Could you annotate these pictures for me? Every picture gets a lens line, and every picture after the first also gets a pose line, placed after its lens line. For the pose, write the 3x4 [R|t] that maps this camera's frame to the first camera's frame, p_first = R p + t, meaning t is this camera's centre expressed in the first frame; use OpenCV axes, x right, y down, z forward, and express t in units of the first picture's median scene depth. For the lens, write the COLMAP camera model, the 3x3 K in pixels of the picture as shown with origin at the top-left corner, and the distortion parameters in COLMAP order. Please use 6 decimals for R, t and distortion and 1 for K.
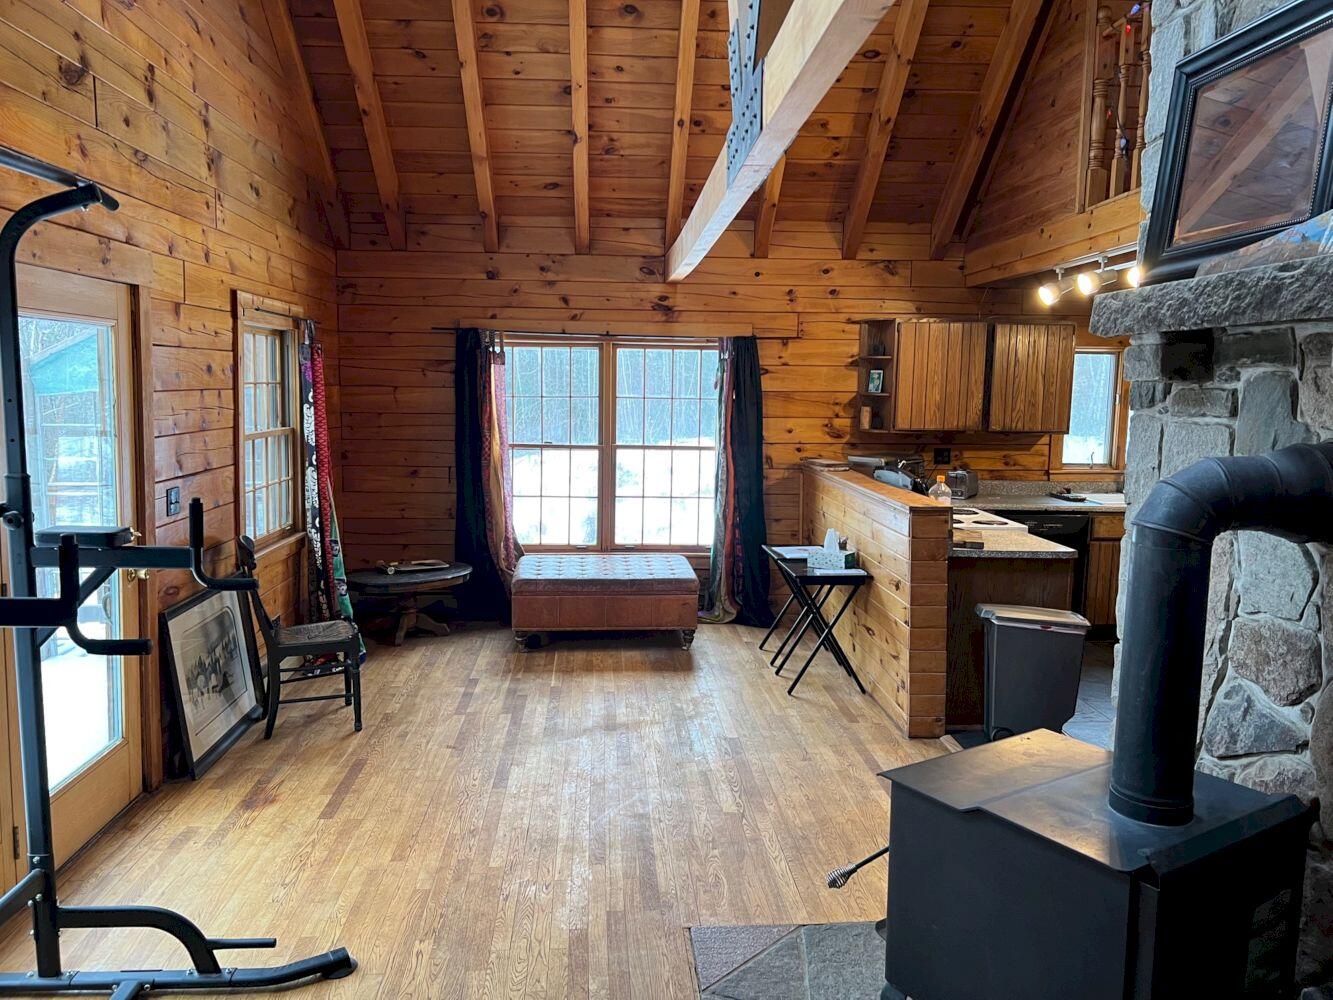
lens RADIAL K [[1004.4, 0, 666.5], [0, 1004.4, 500.0], [0, 0, 1]] dist [0.003280, -0.003162]
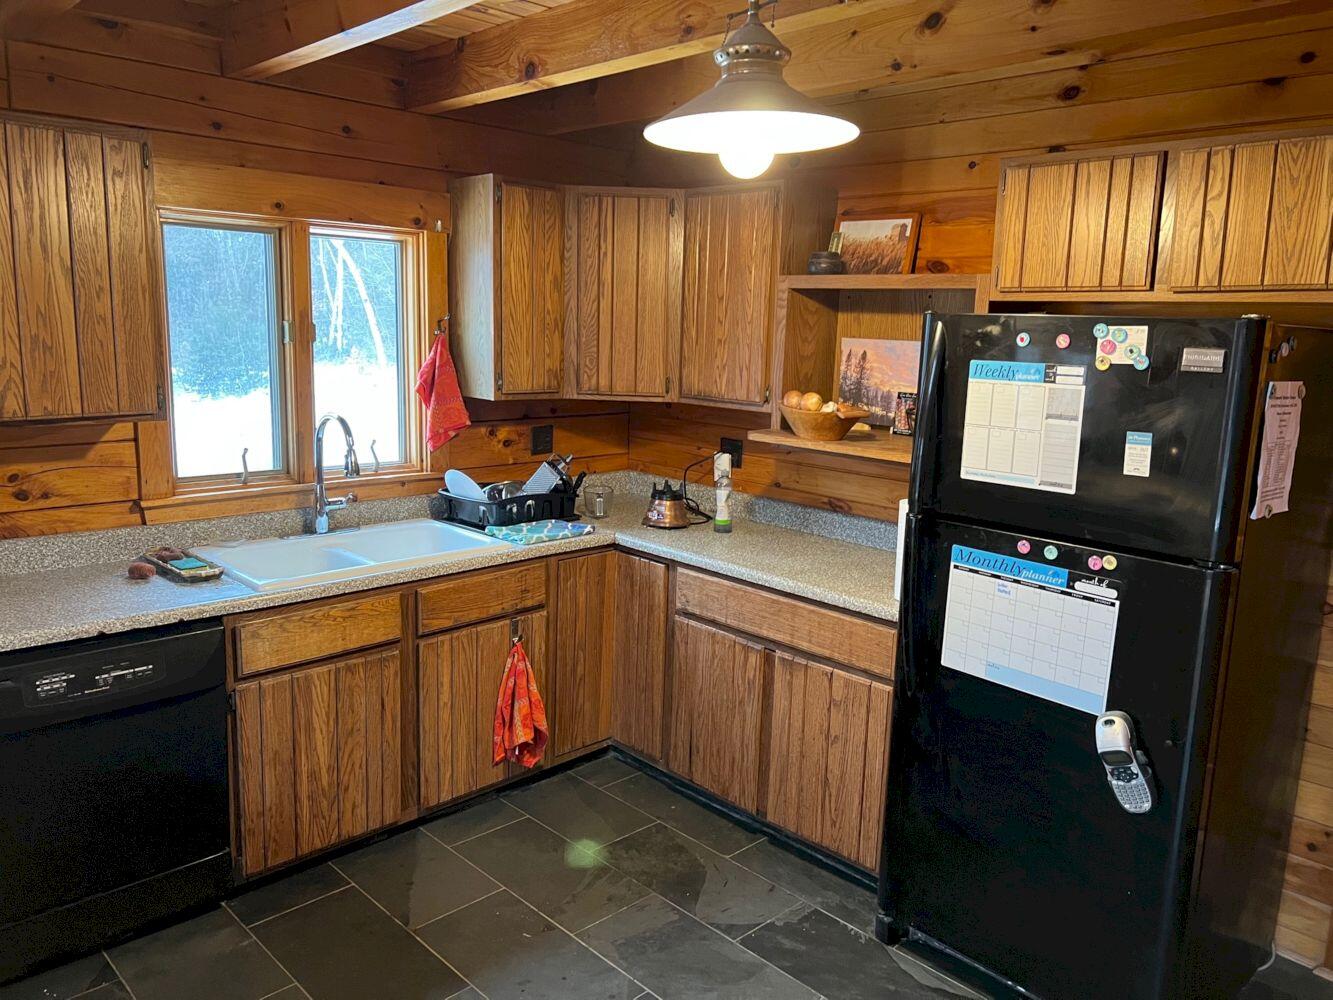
lens RADIAL K [[1004.4, 0, 666.5], [0, 1004.4, 500.0], [0, 0, 1]] dist [0.003280, -0.003162]
pose [[0.759282, -0.104294, 0.642350, 0.278518], [0.058379, 0.994011, 0.092385, -0.056594], [-0.648137, -0.032647, 0.760823, 0.536022]]
